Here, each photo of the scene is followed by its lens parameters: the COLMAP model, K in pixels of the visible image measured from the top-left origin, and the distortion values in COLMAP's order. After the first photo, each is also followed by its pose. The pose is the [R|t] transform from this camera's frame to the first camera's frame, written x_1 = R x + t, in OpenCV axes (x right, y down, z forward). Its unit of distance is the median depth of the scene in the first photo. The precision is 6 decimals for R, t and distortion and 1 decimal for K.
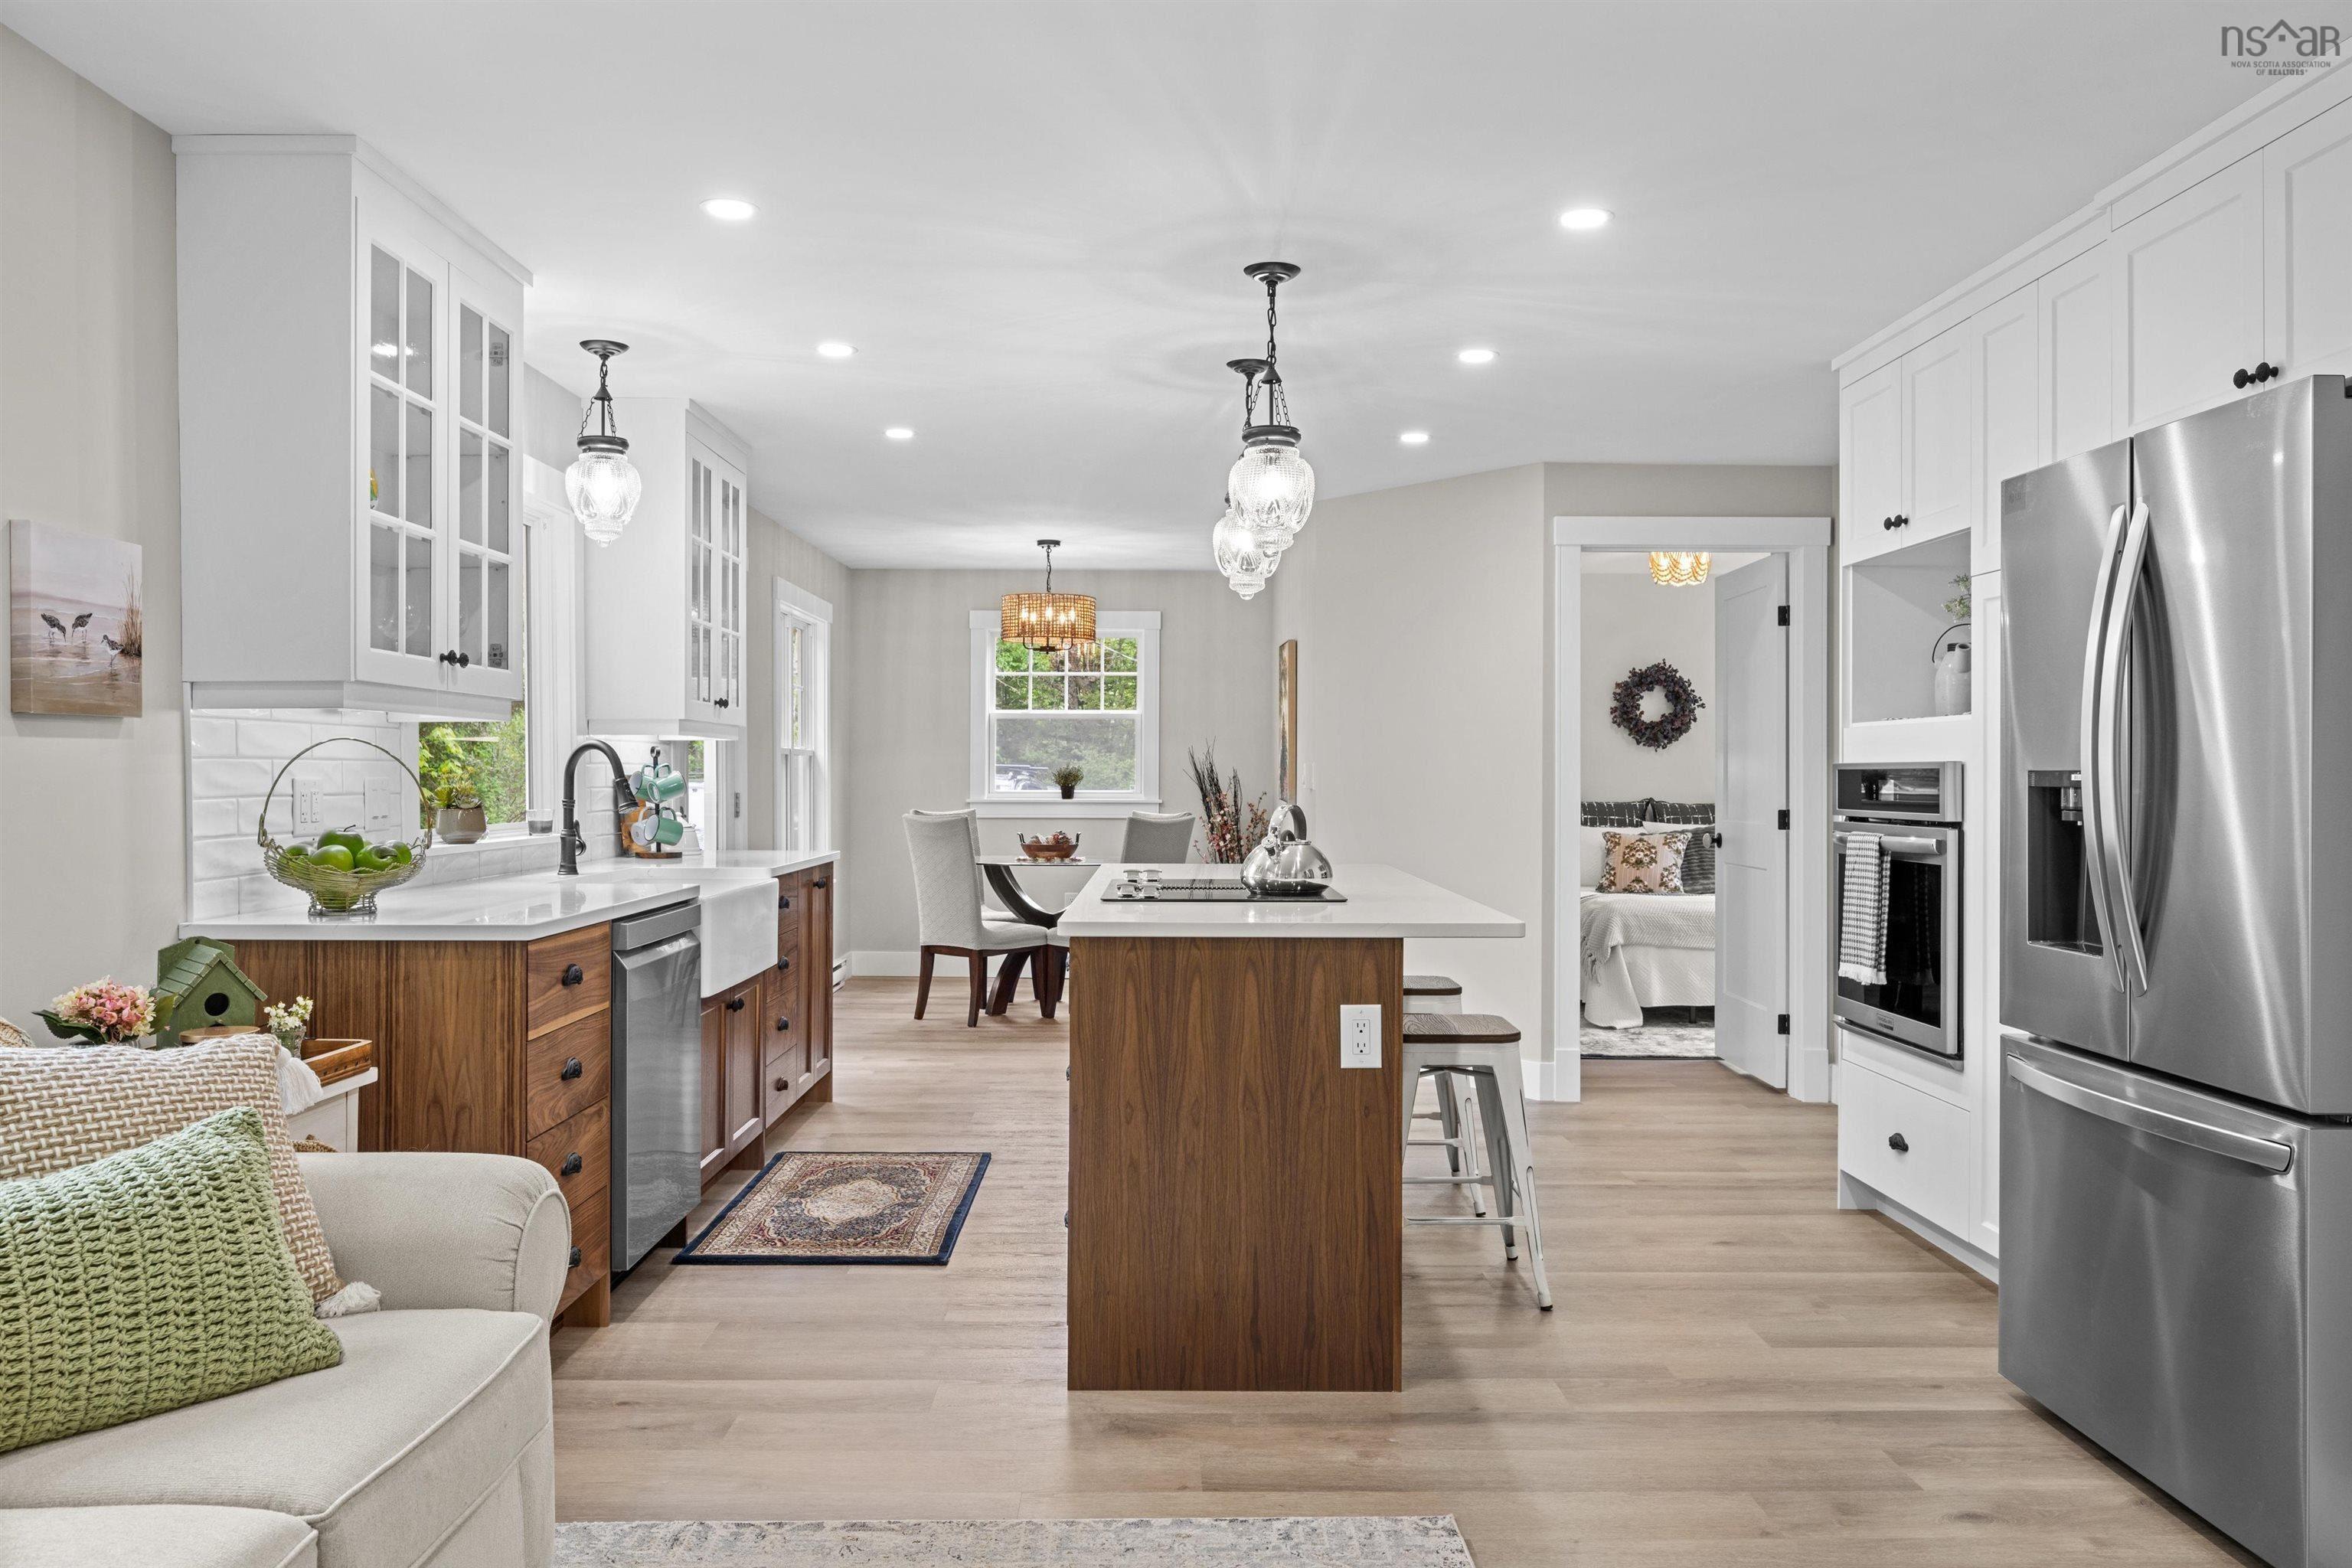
lens RADIAL K [[1697.8, 0, 1176.0], [0, 1697.8, 784.0], [0, 0, 1]] dist [0.001138, 0.002755]
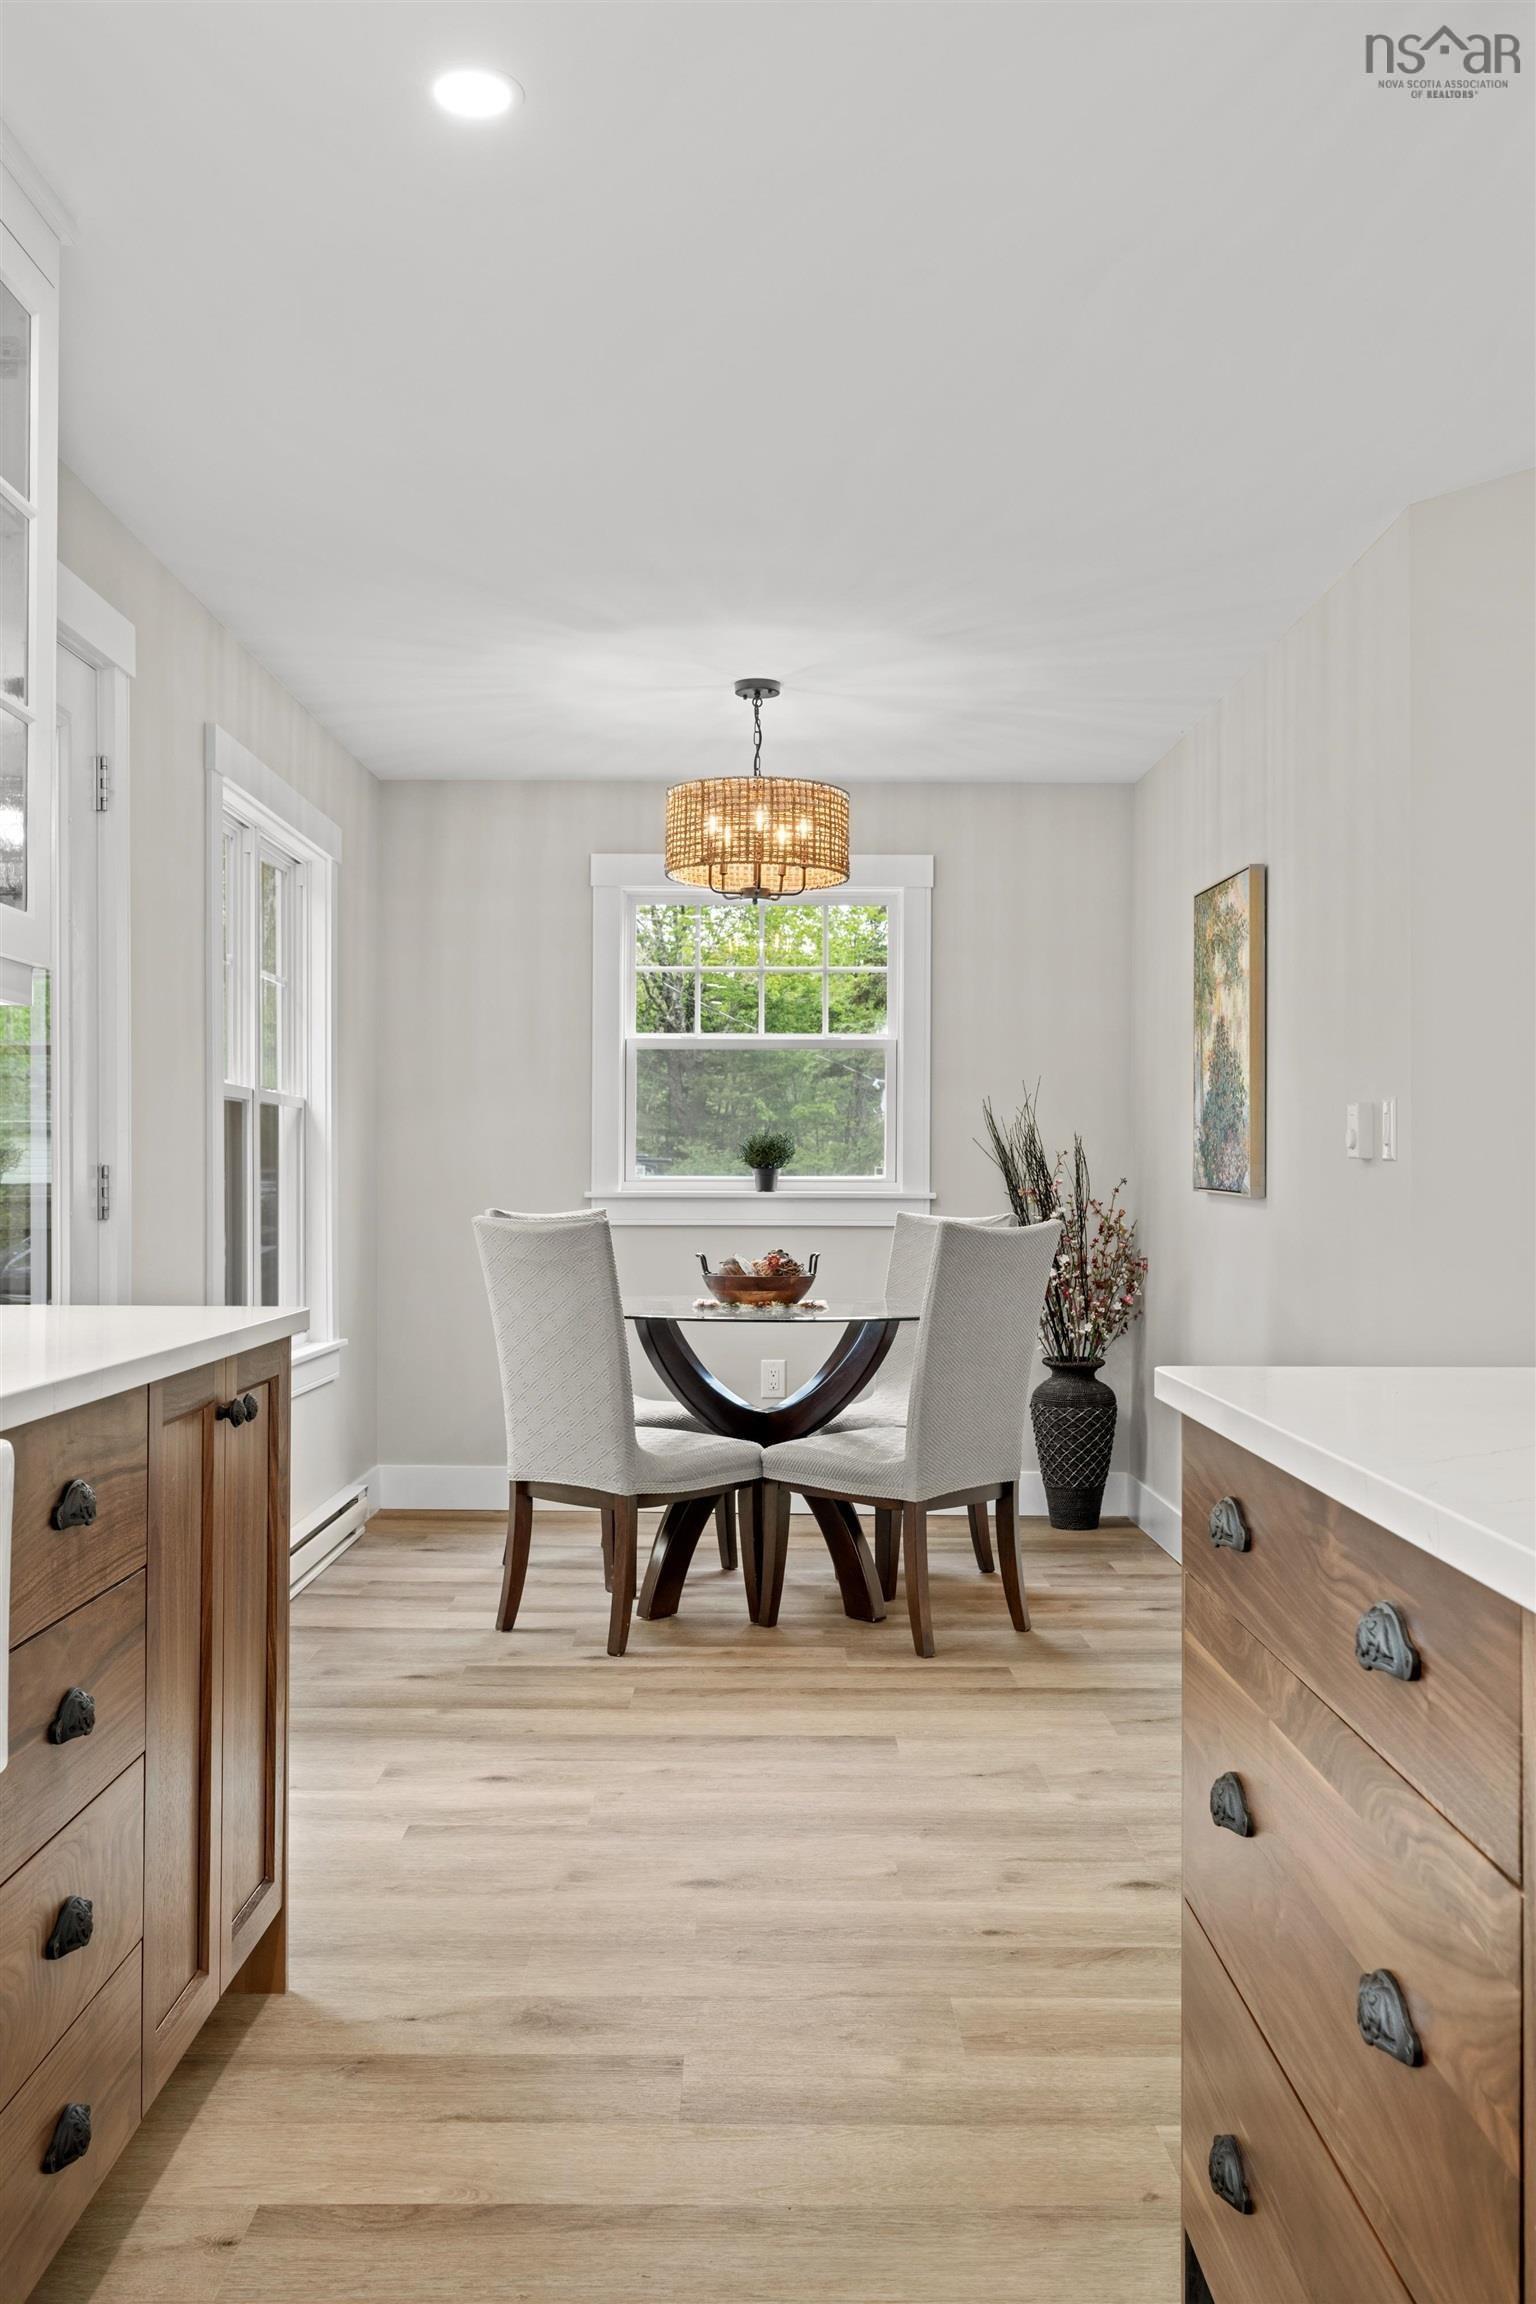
lens RADIAL K [[1968.5, 0, 768.0], [0, 1968.5, 1152.0], [0, 0, 1]] dist [-0.004836, 0.000463]
pose [[0.999980, -0.000529, -0.006327, -0.128022], [0.000402, 0.999800, -0.020019, 0.019155], [0.006336, 0.020016, 0.999780, 0.766725]]
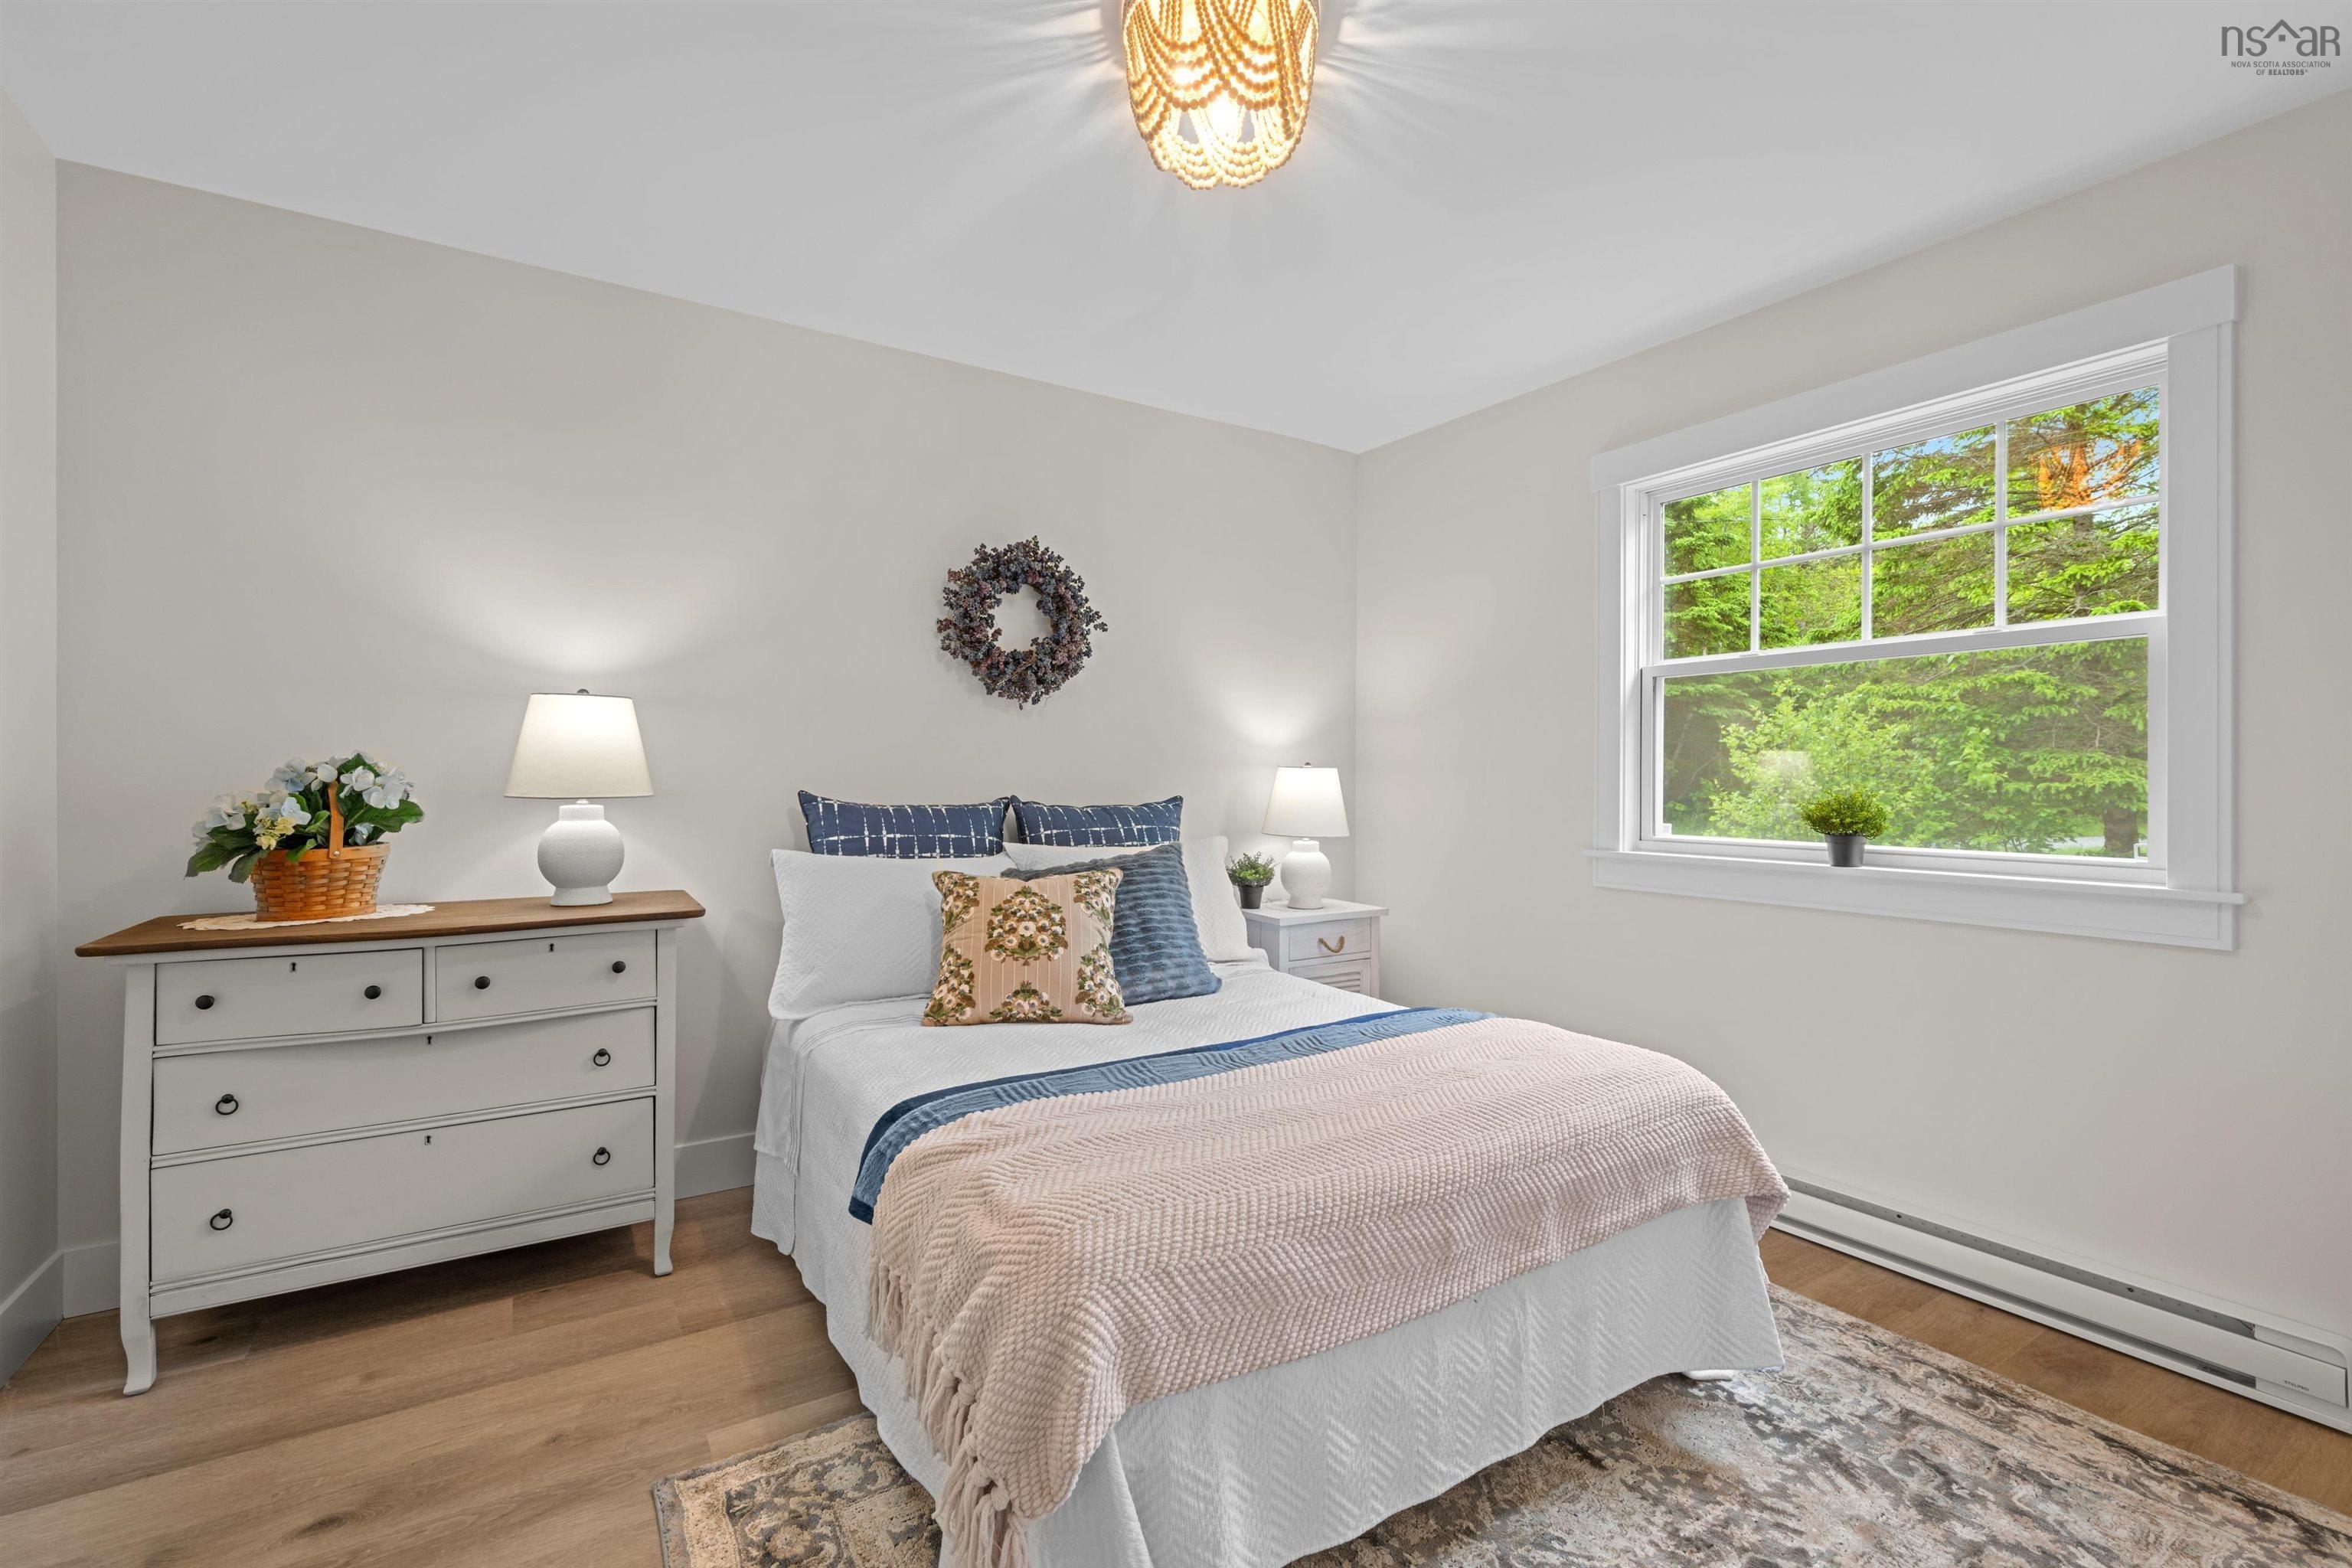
lens RADIAL K [[1034.5, 0, 1174.7], [0, 1034.5, 769.5], [0, 0, 1]] dist [0.001985, -0.000001]
pose [[0.853604, 0.004613, 0.520902, 0.330631], [0.003706, 0.999882, -0.014927, 0.010382], [-0.520909, 0.014672, 0.853486, 1.488778]]
